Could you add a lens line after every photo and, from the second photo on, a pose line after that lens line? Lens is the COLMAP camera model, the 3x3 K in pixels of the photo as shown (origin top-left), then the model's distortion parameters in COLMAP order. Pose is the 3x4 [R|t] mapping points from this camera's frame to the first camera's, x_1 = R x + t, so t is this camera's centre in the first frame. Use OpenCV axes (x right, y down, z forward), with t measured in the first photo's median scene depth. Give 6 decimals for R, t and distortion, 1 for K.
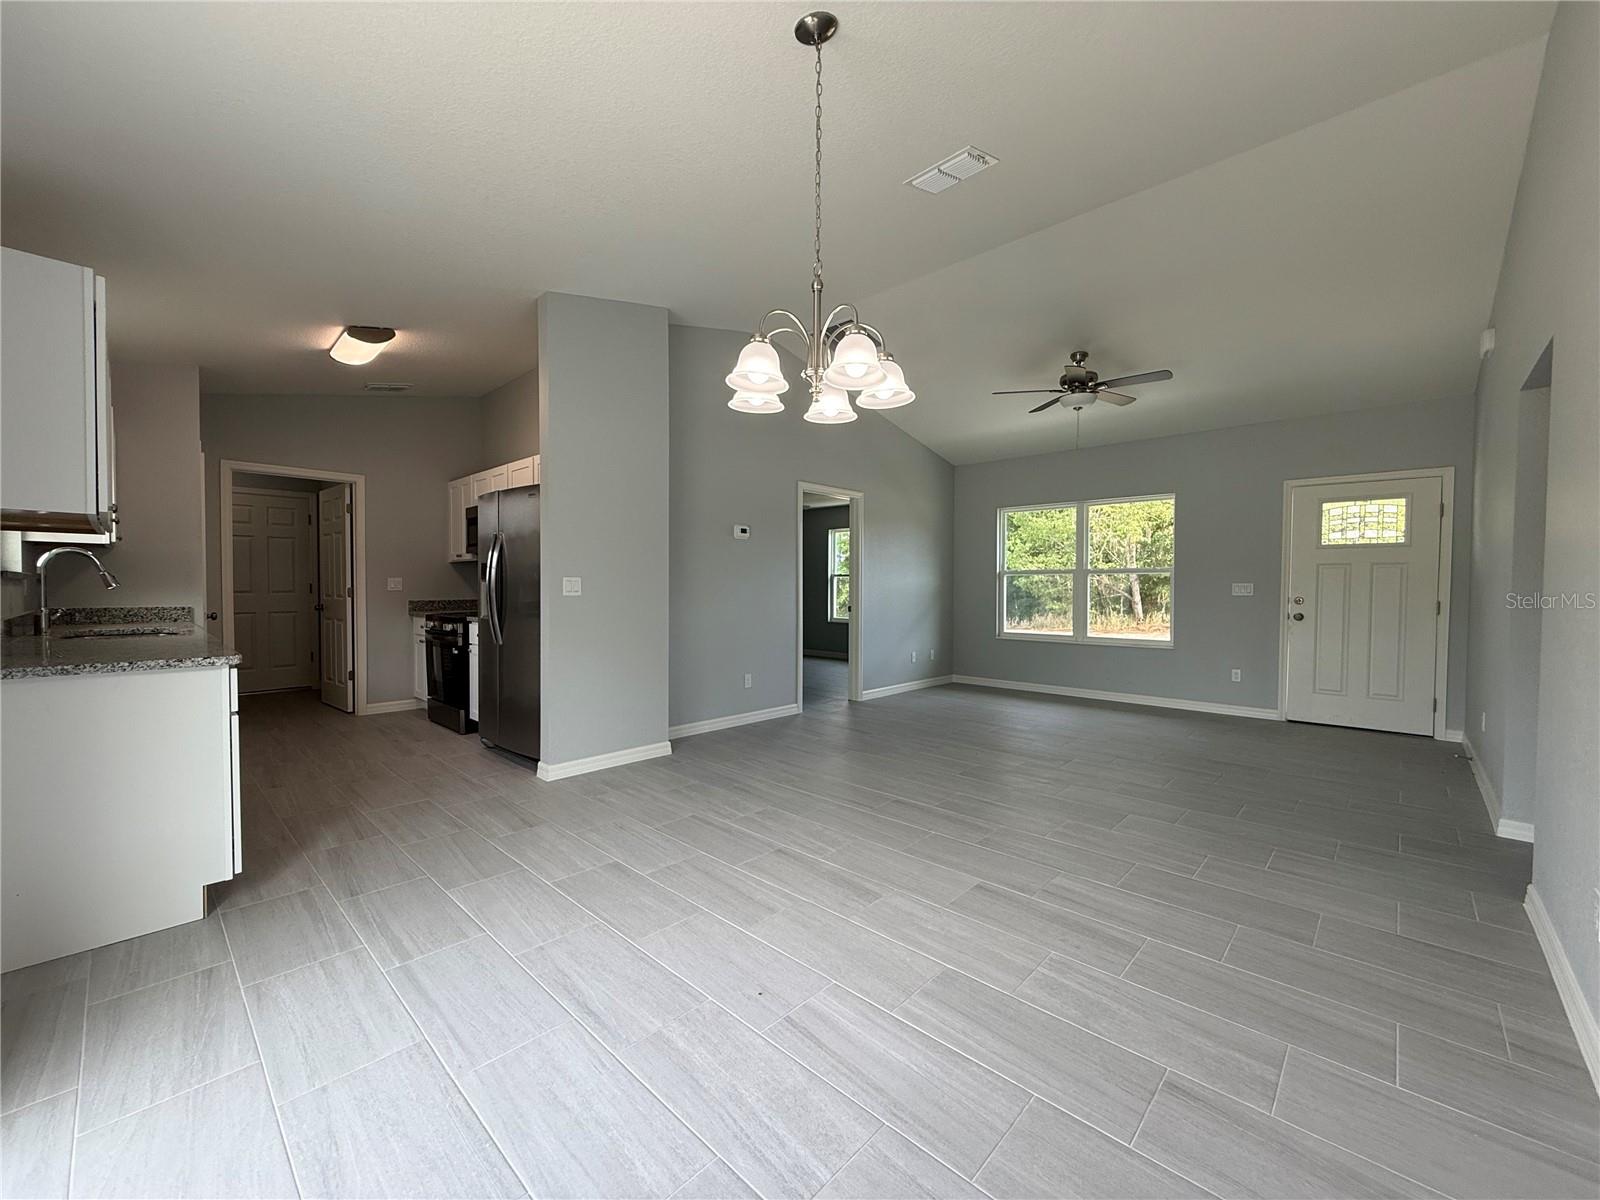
lens RADIAL K [[638.1, 0, 797.7], [0, 638.1, 603.9], [0, 0, 1]] dist [-0.001046, 0.000102]
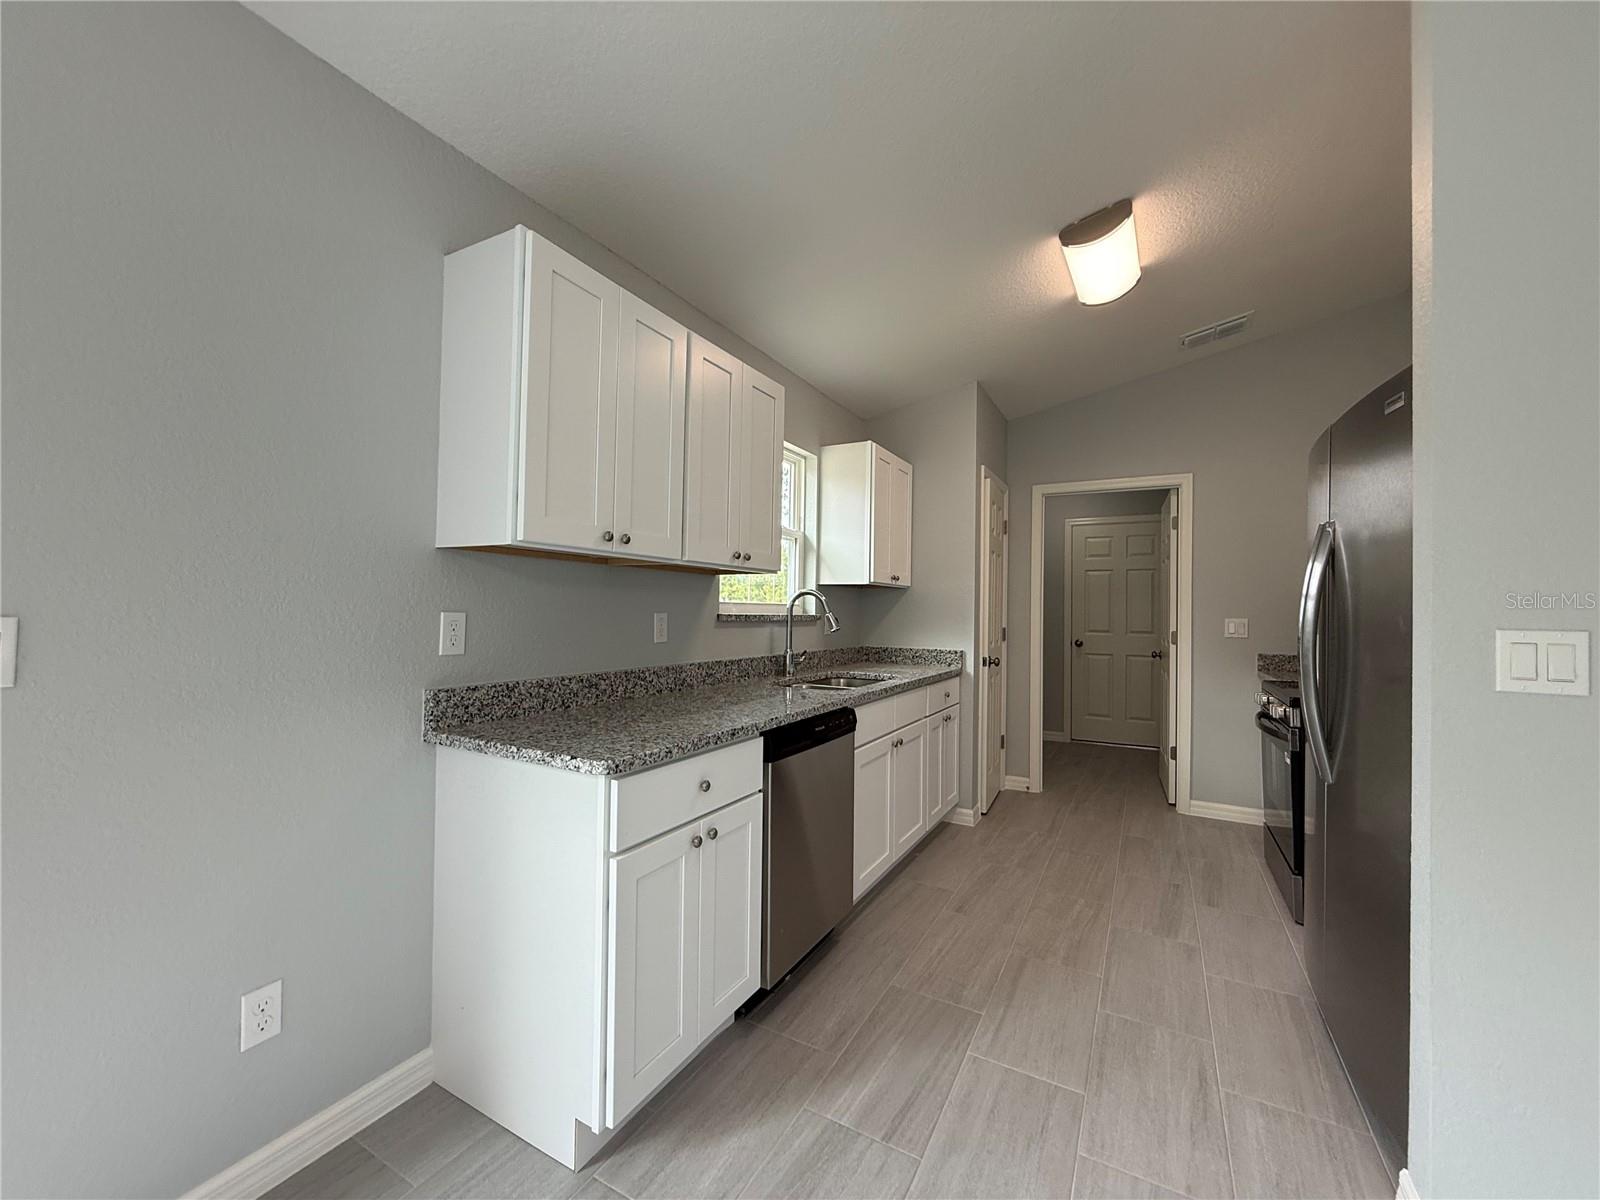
lens RADIAL K [[638.1, 0, 797.7], [0, 638.1, 603.9], [0, 0, 1]] dist [-0.001046, 0.000102]
pose [[0.244447, -0.011474, -0.969595, -0.204570], [-0.040176, 0.998952, -0.021950, -0.046131], [0.968830, 0.044320, 0.243730, 0.803442]]
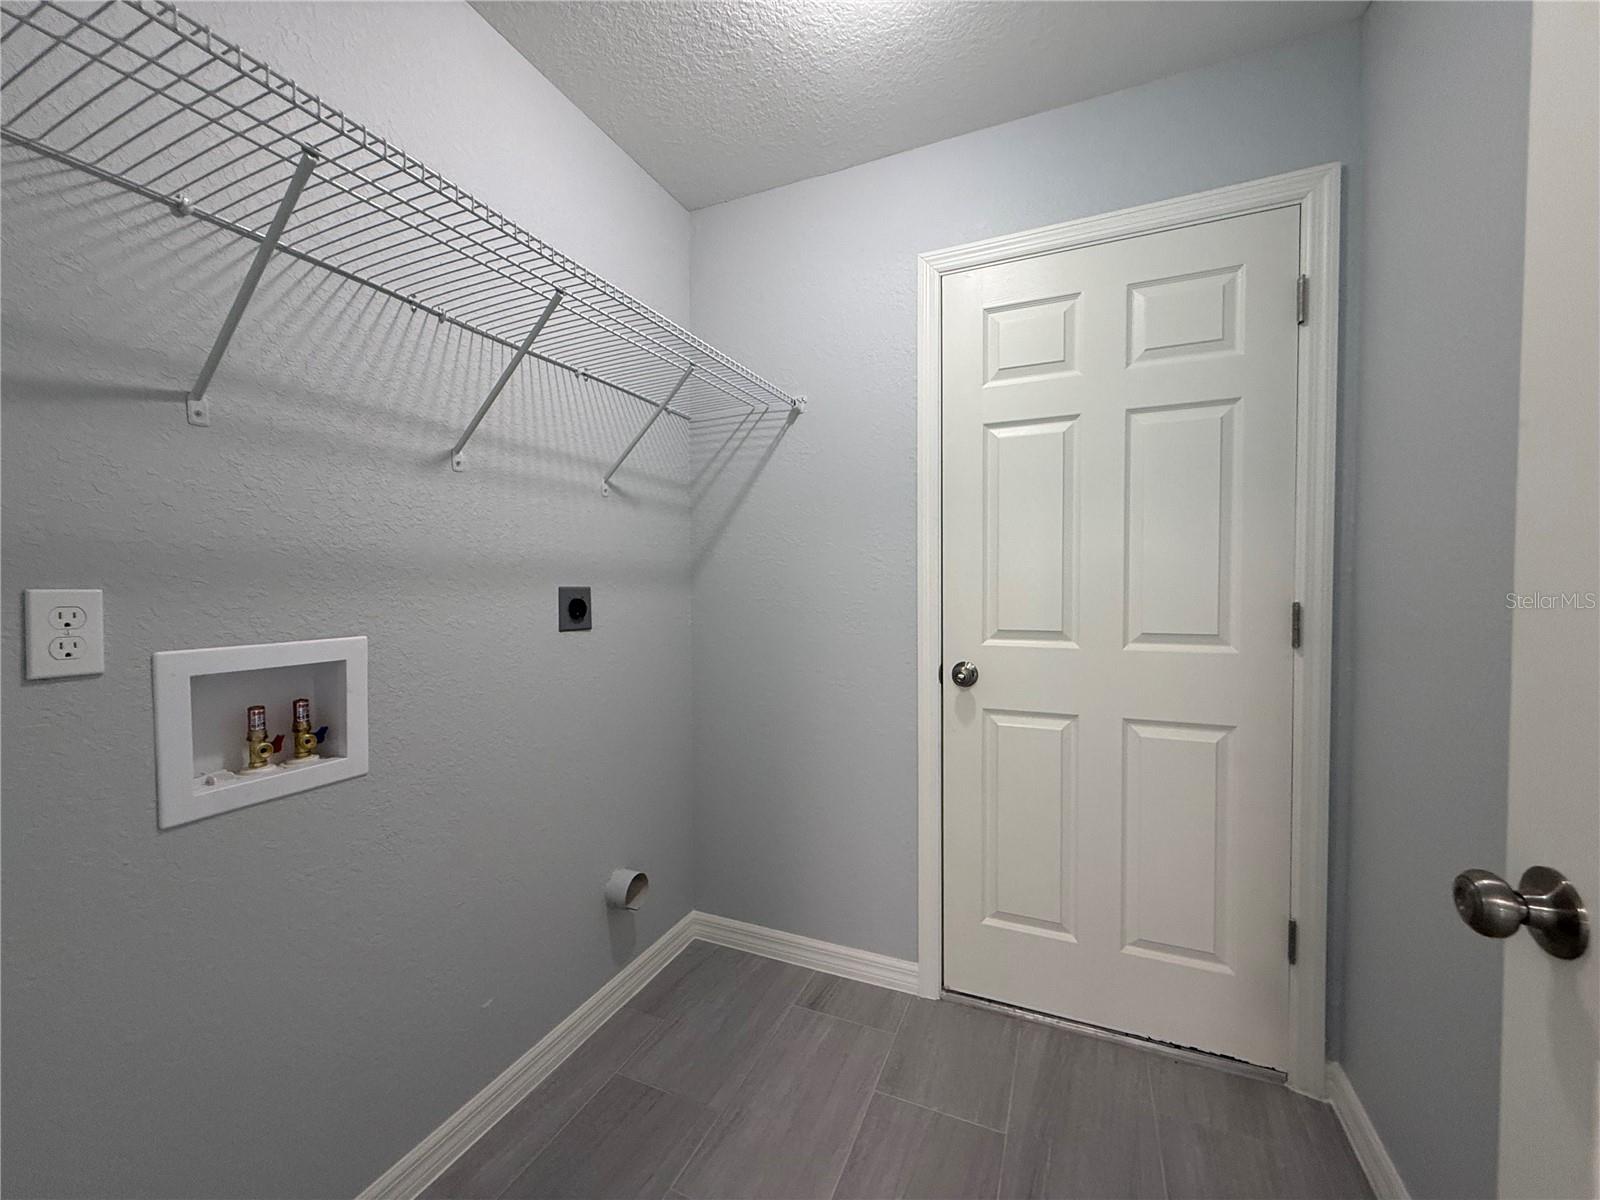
lens RADIAL K [[638.1, 0, 797.7], [0, 638.1, 603.9], [0, 0, 1]] dist [-0.001046, 0.000102]
pose [[0.332706, 0.024019, -0.942725, -1.107699], [-0.019381, 0.999639, 0.018629, -0.068216], [0.942831, 0.012073, 0.333051, 1.545888]]
